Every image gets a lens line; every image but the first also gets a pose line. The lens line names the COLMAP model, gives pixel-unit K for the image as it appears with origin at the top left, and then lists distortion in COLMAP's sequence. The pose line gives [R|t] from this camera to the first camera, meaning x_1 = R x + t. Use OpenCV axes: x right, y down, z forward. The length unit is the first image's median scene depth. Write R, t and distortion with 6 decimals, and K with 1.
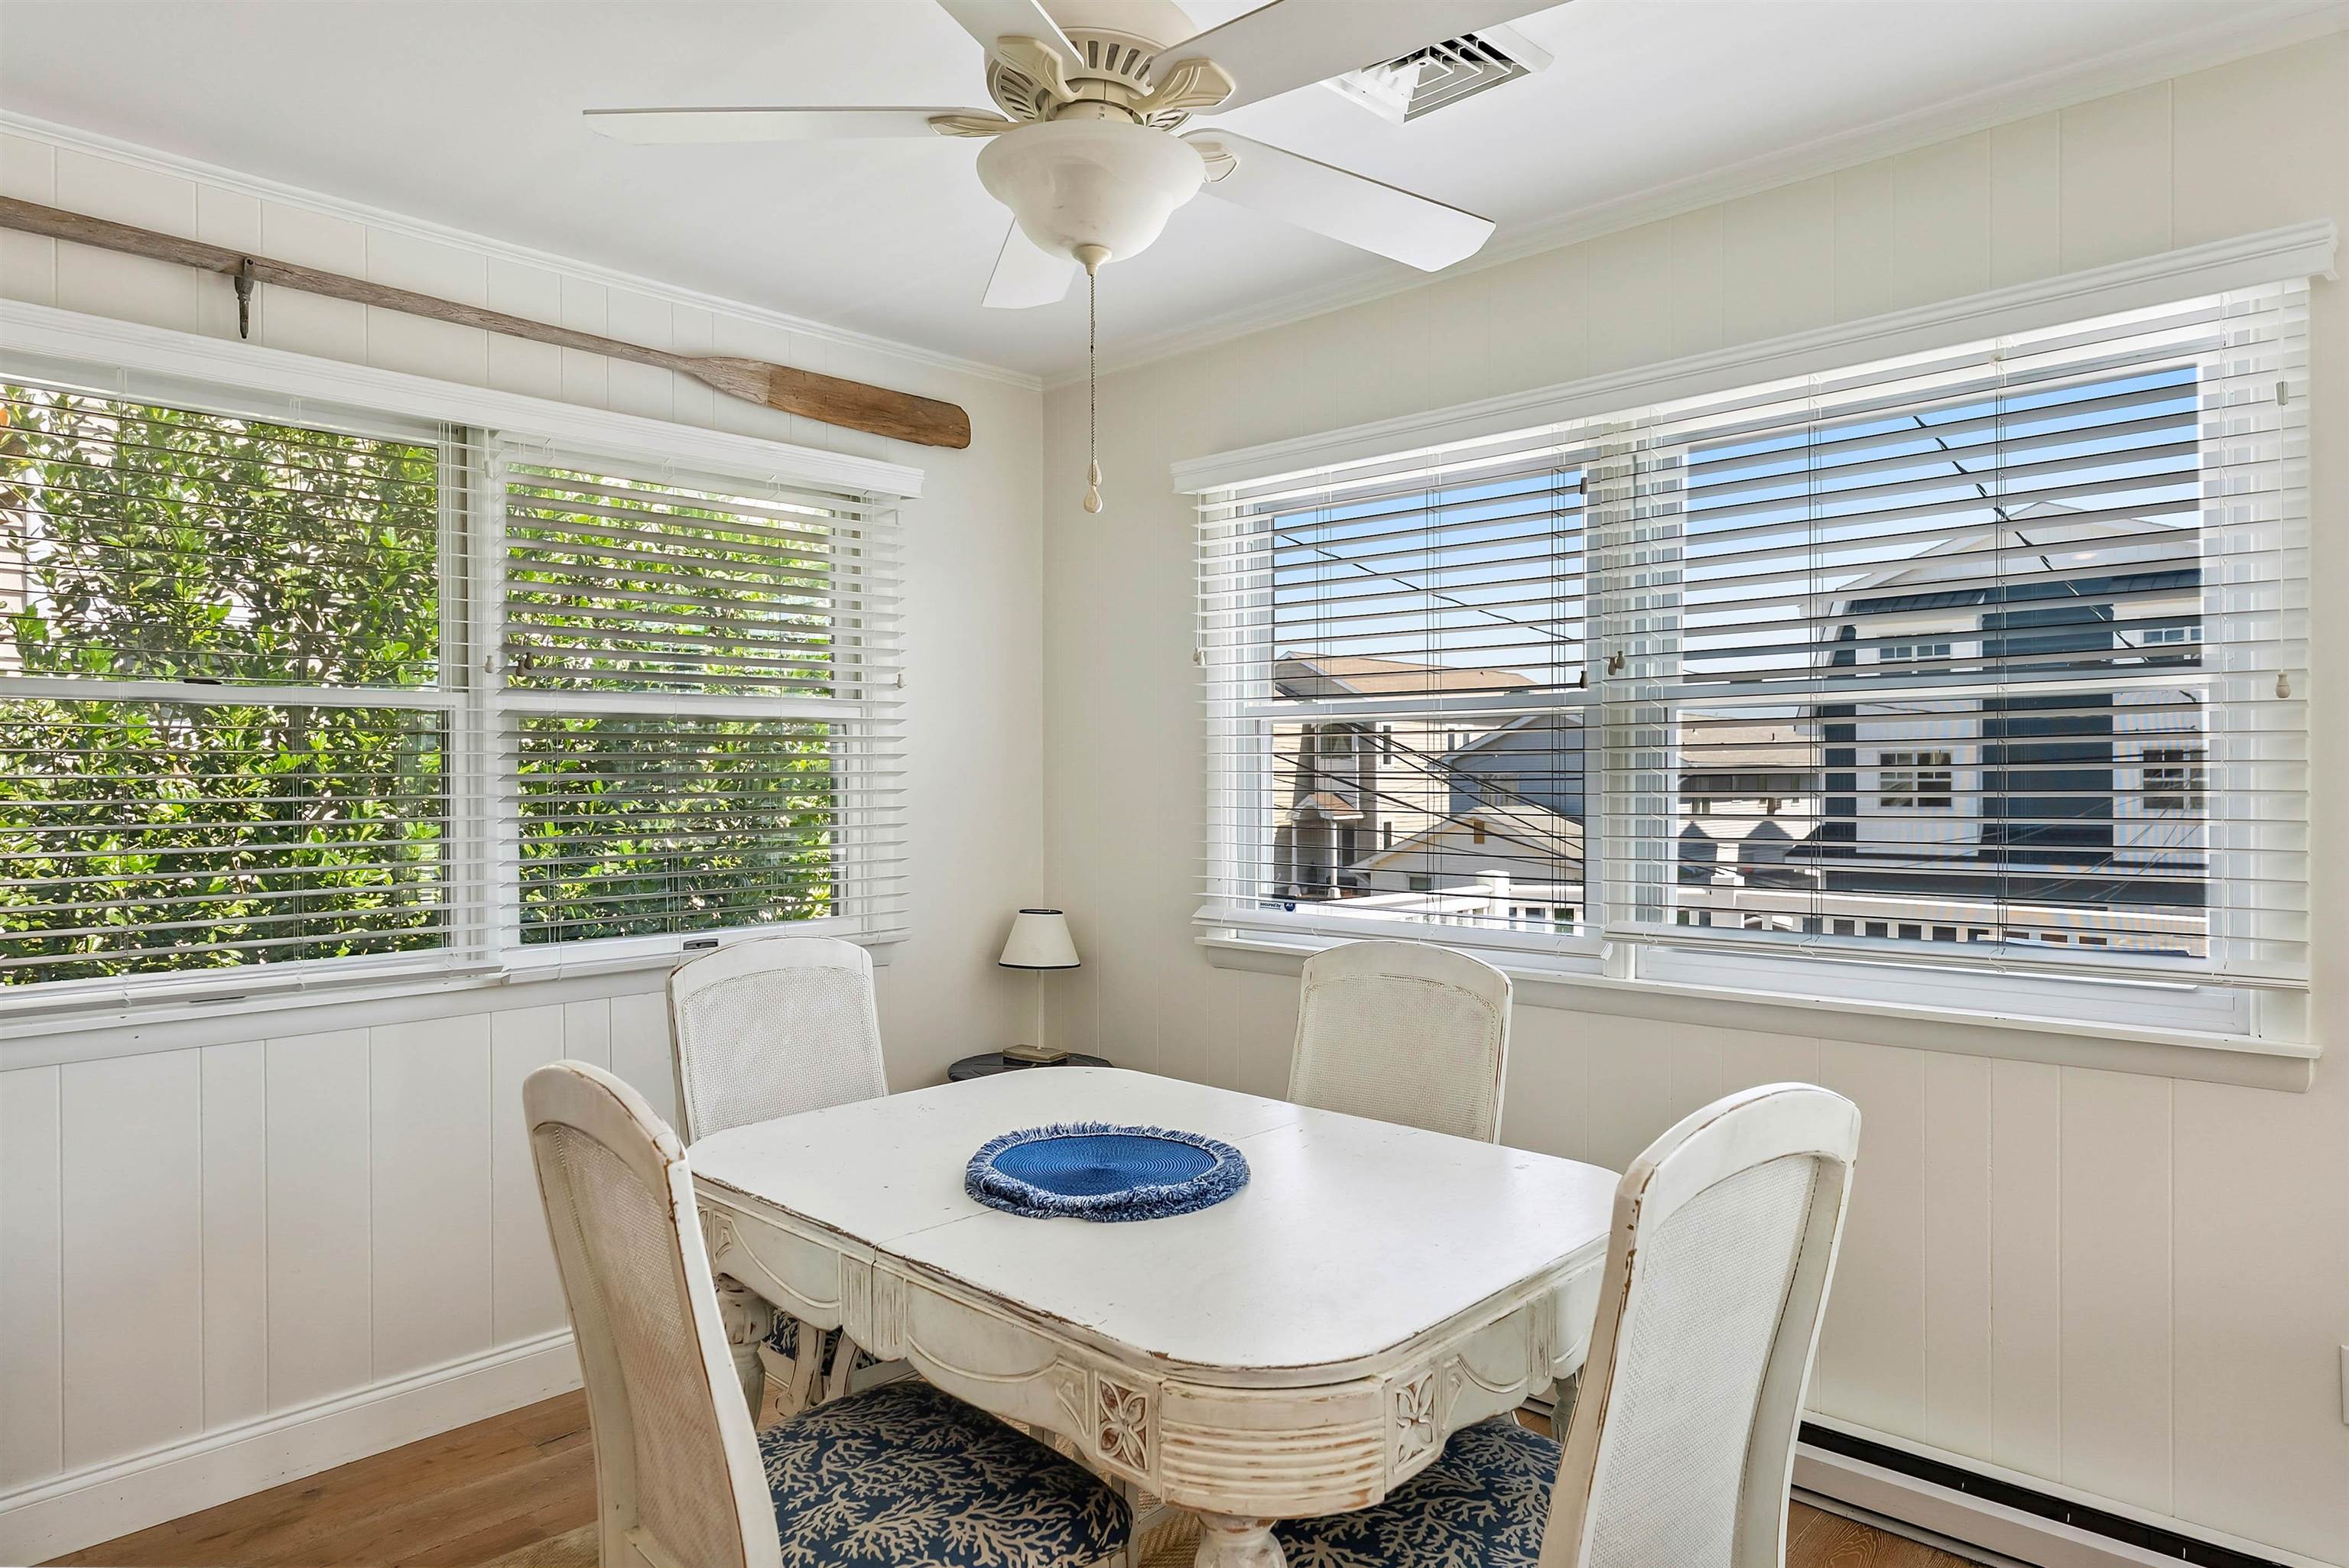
lens RADIAL K [[1452.6, 0, 1183.7], [0, 1452.6, 789.2], [0, 0, 1]] dist [-0.001649, -0.000136]
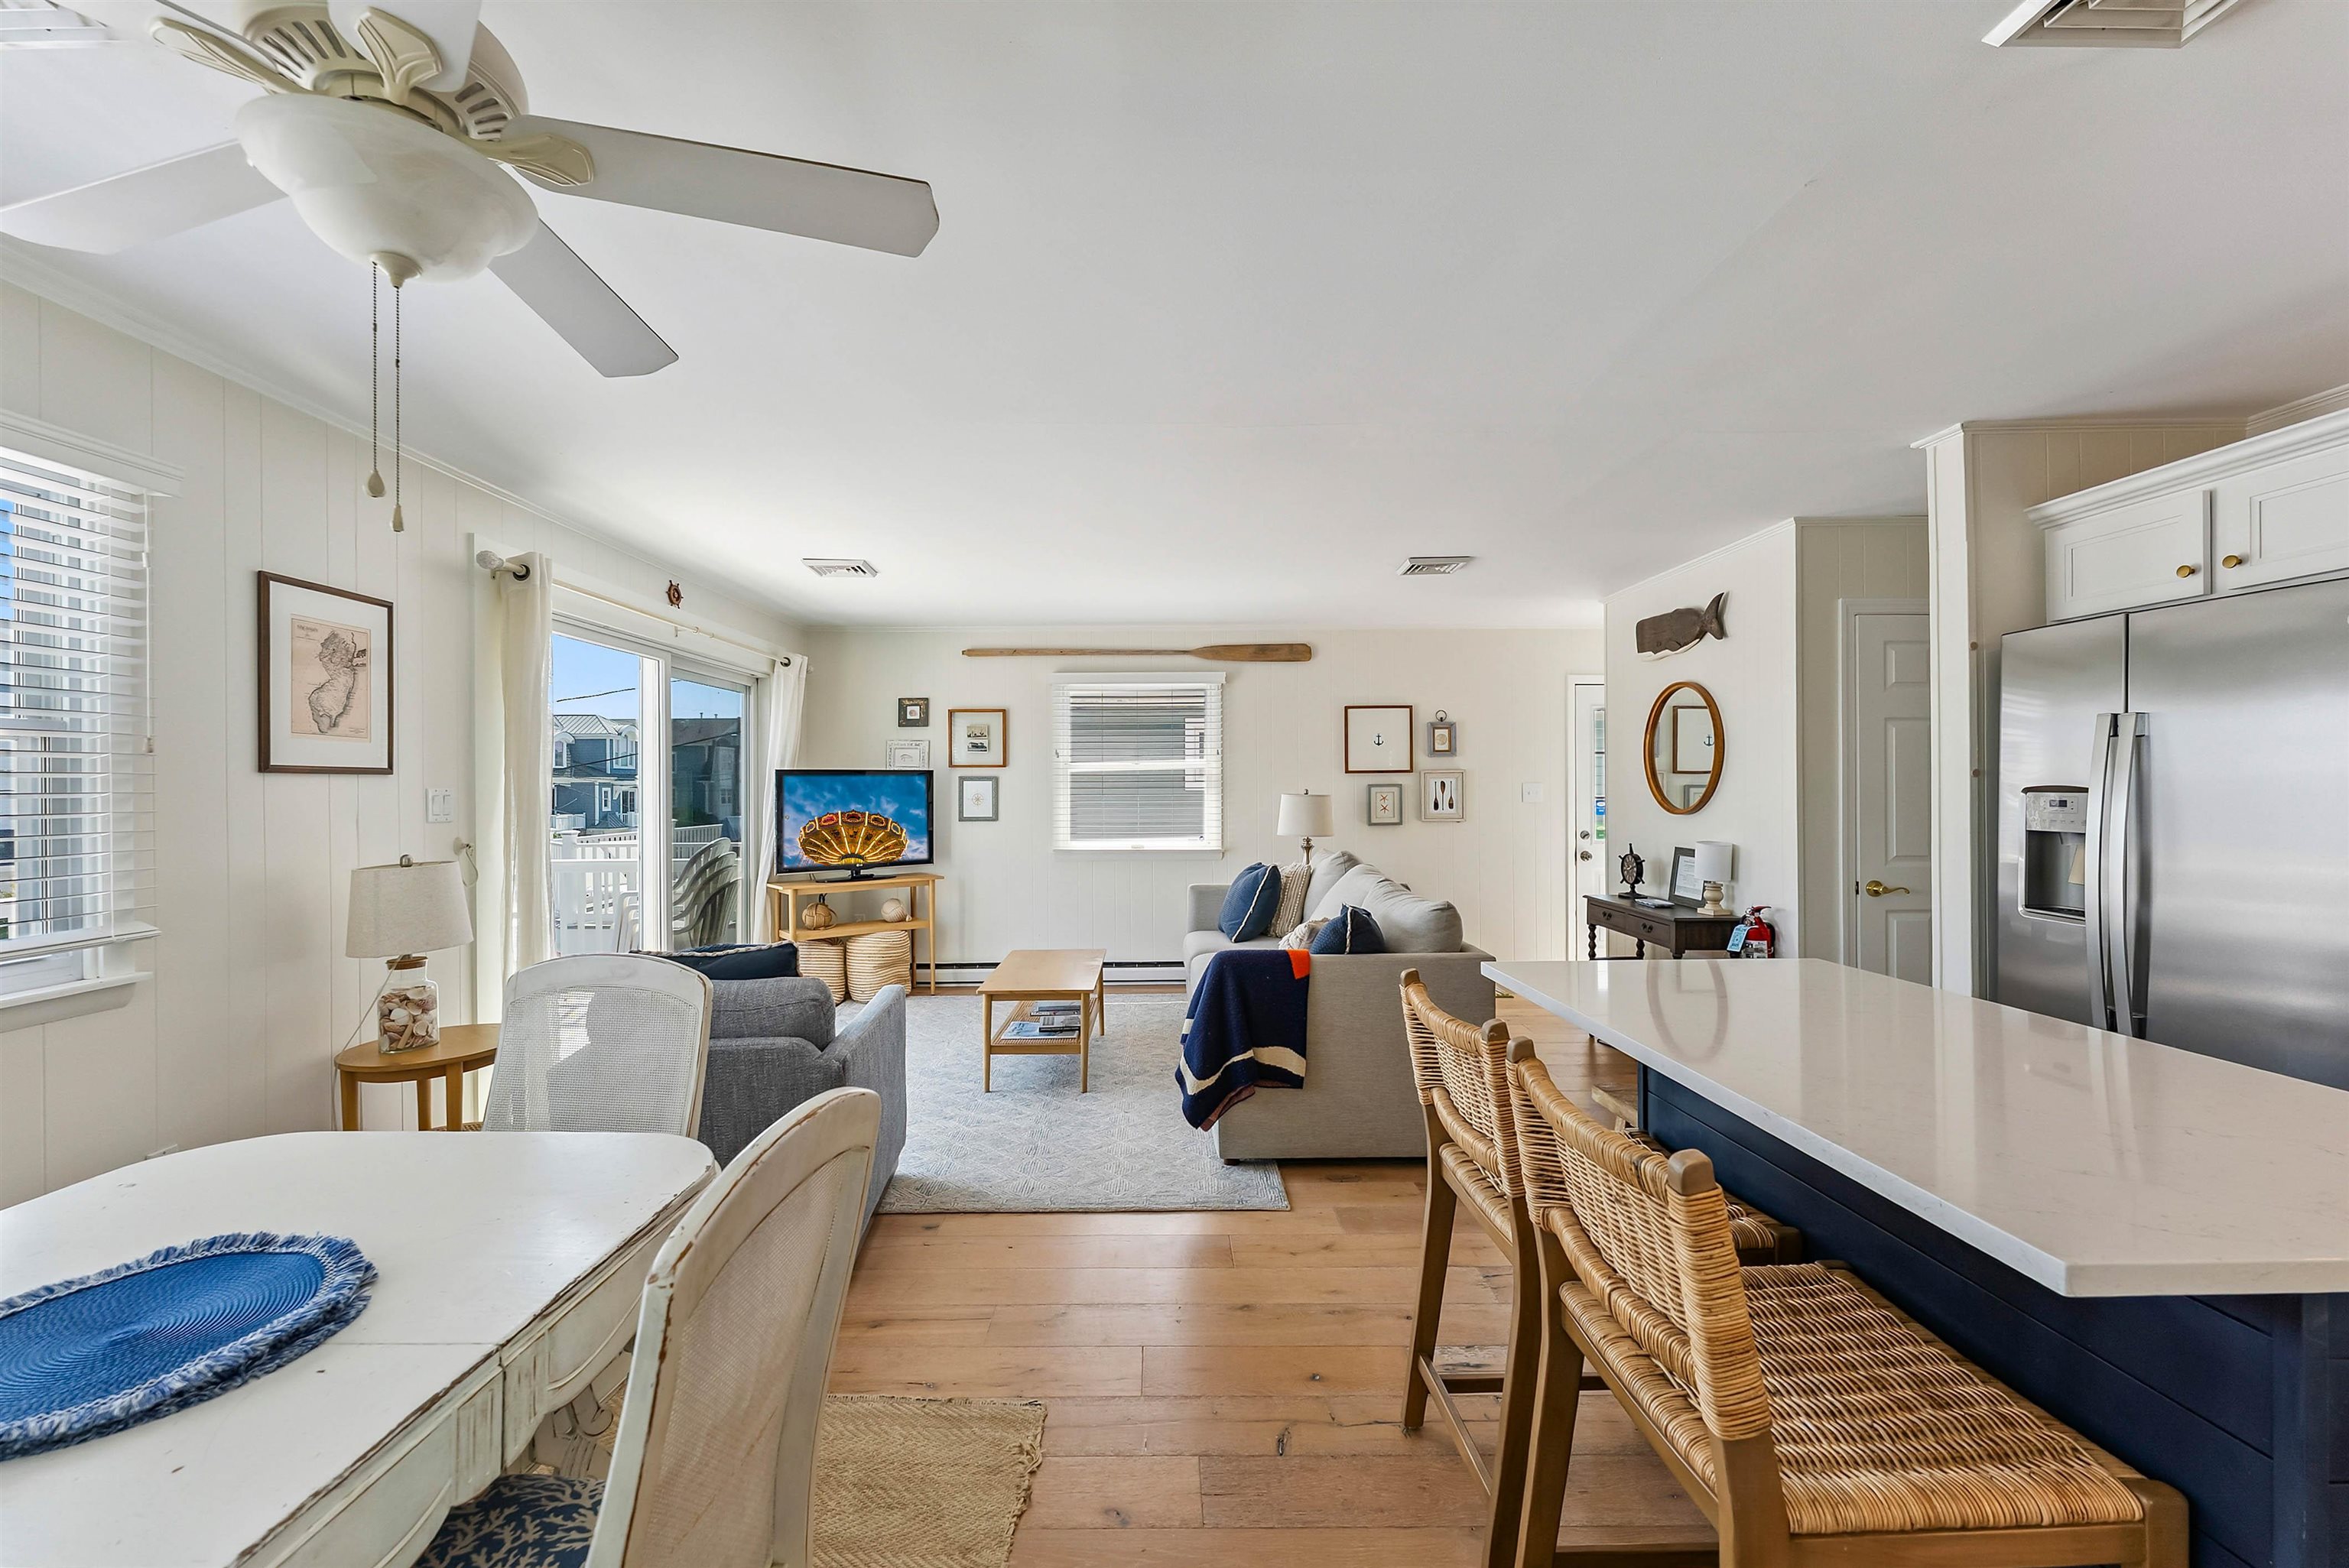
lens RADIAL K [[952.1, 0, 1159.0], [0, 952.1, 781.3], [0, 0, 1]] dist [0.001069, -0.000047]
pose [[-0.691130, 0.012974, 0.722614, -0.488453], [0.015037, 0.999881, -0.003570, -0.008209], [-0.722574, 0.008398, -0.691243, 0.599877]]
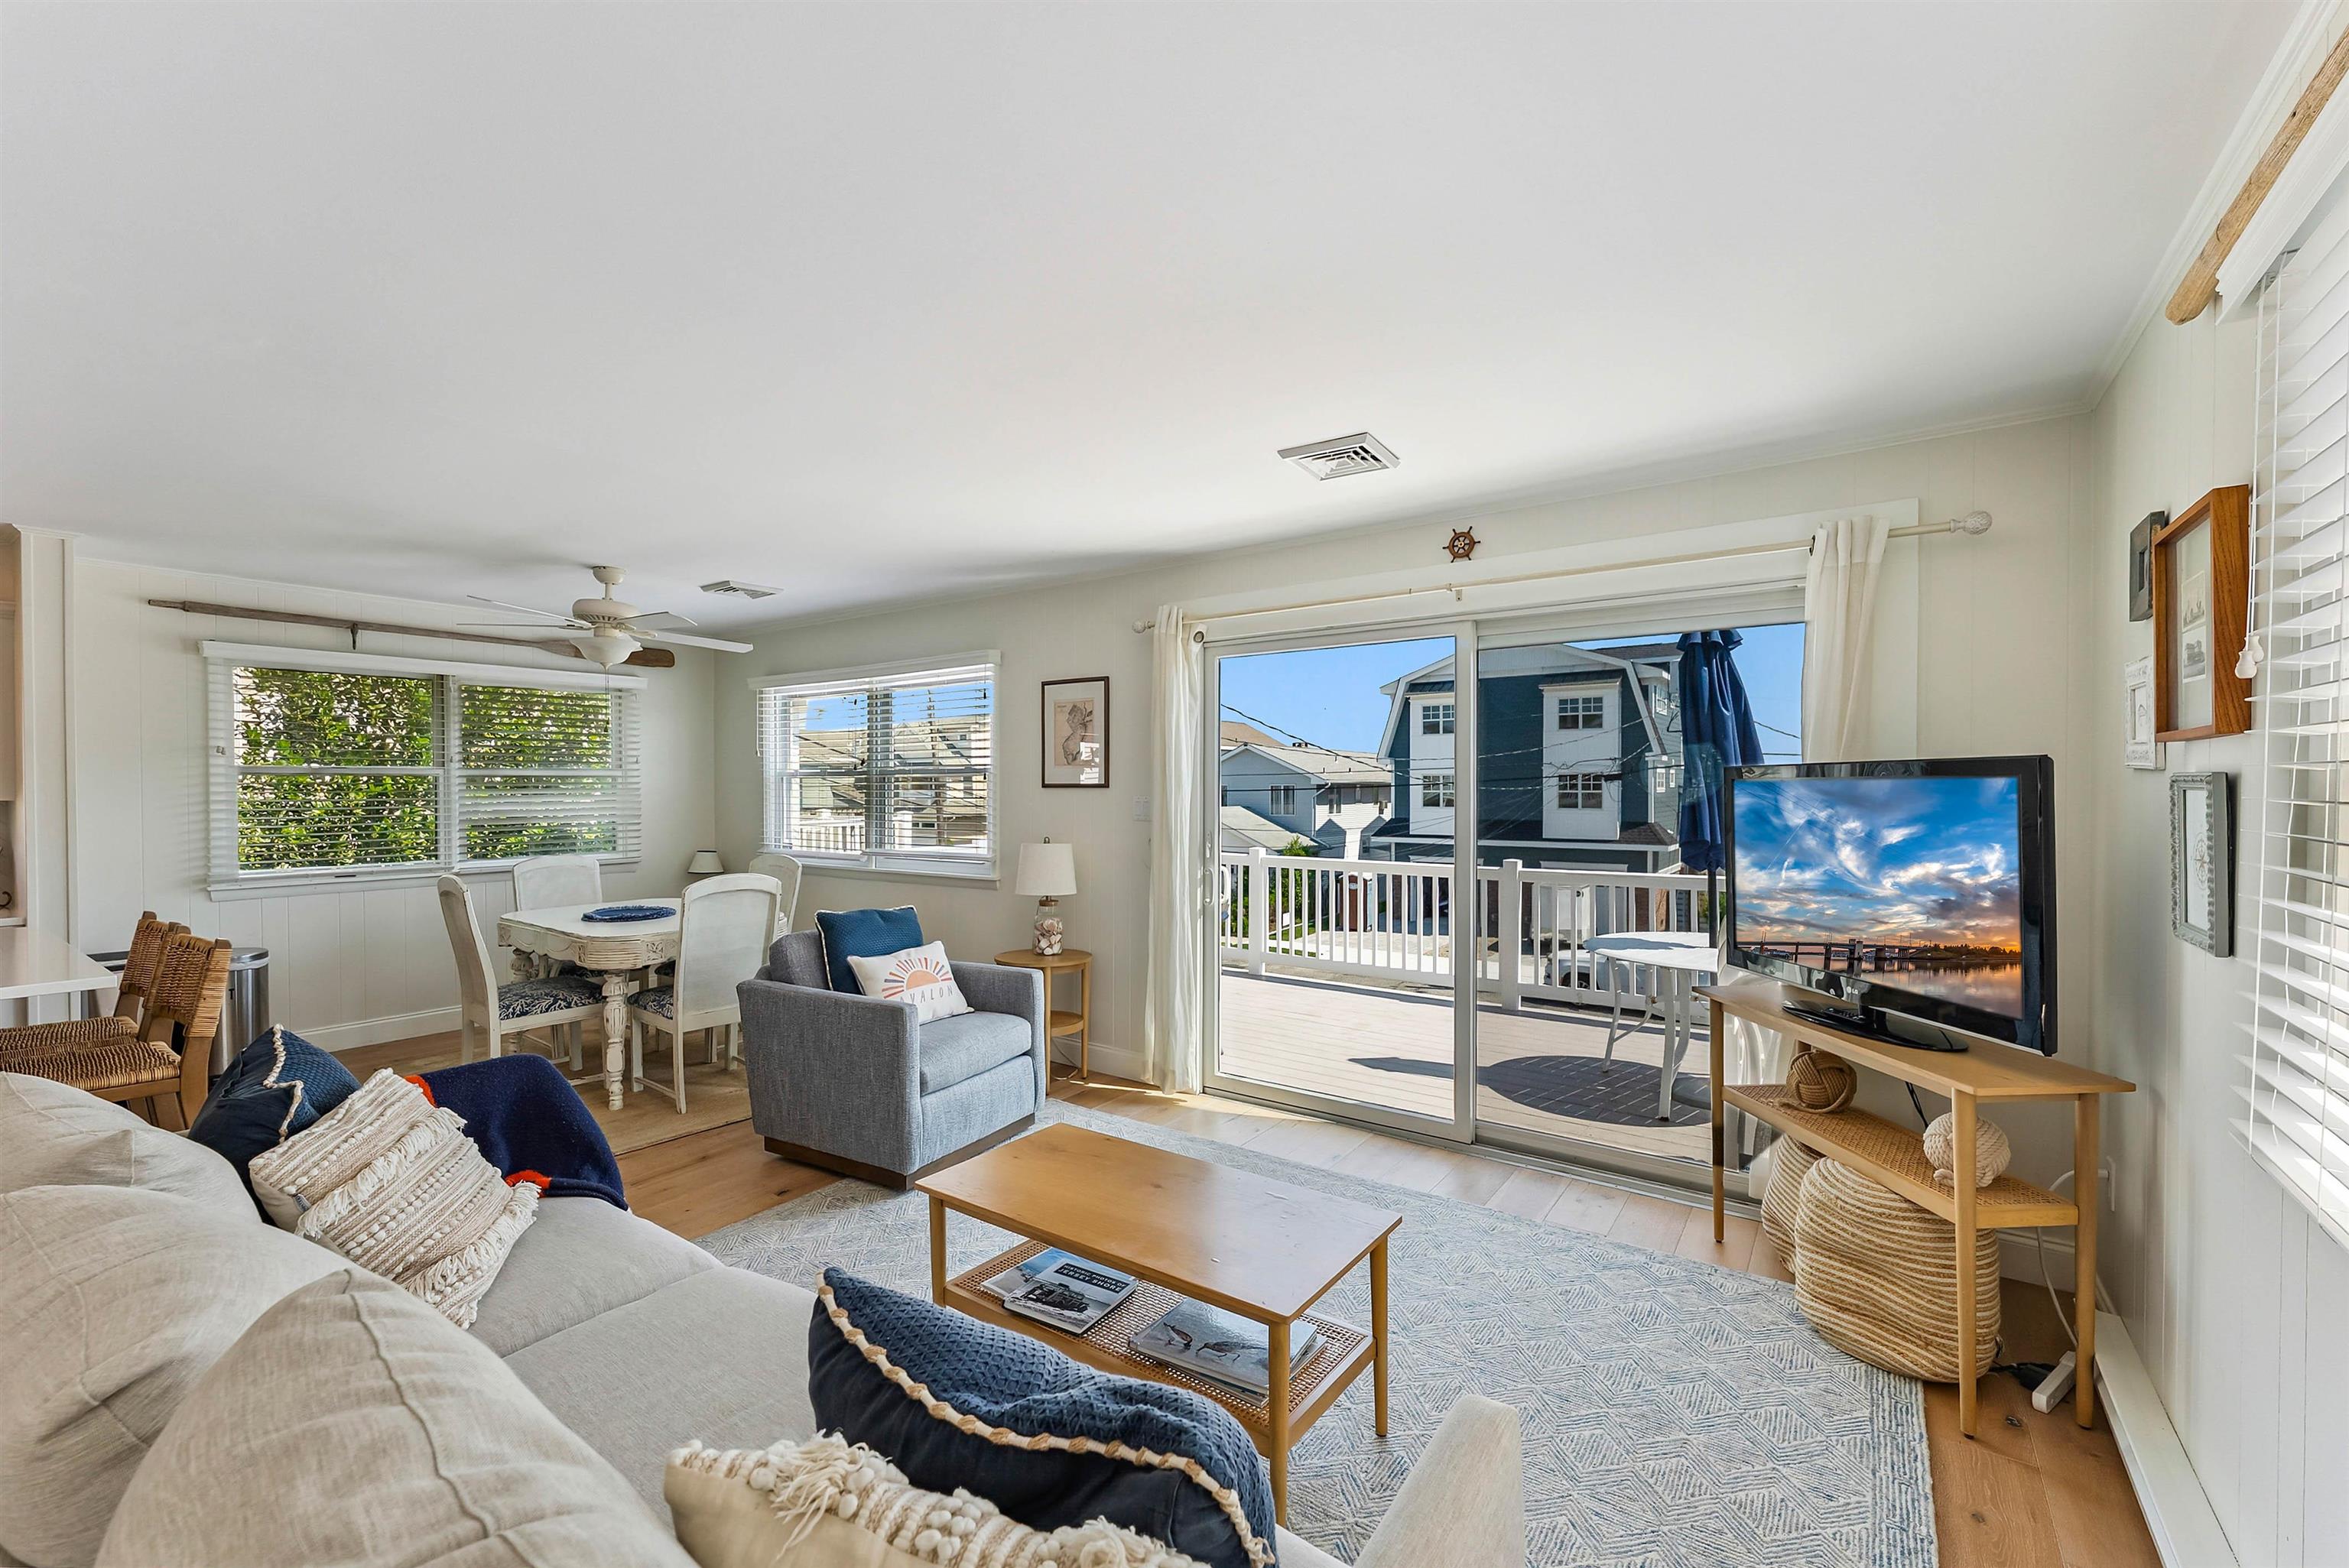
lens RADIAL K [[993.2, 0, 1213.7], [0, 993.2, 794.5], [0, 0, 1]] dist [0.001782, 0.000131]
pose [[0.989962, 0.001931, 0.141318, 0.630542], [-0.001848, 0.999998, -0.000723, -0.018018], [-0.141319, 0.000454, 0.989964, -0.988921]]
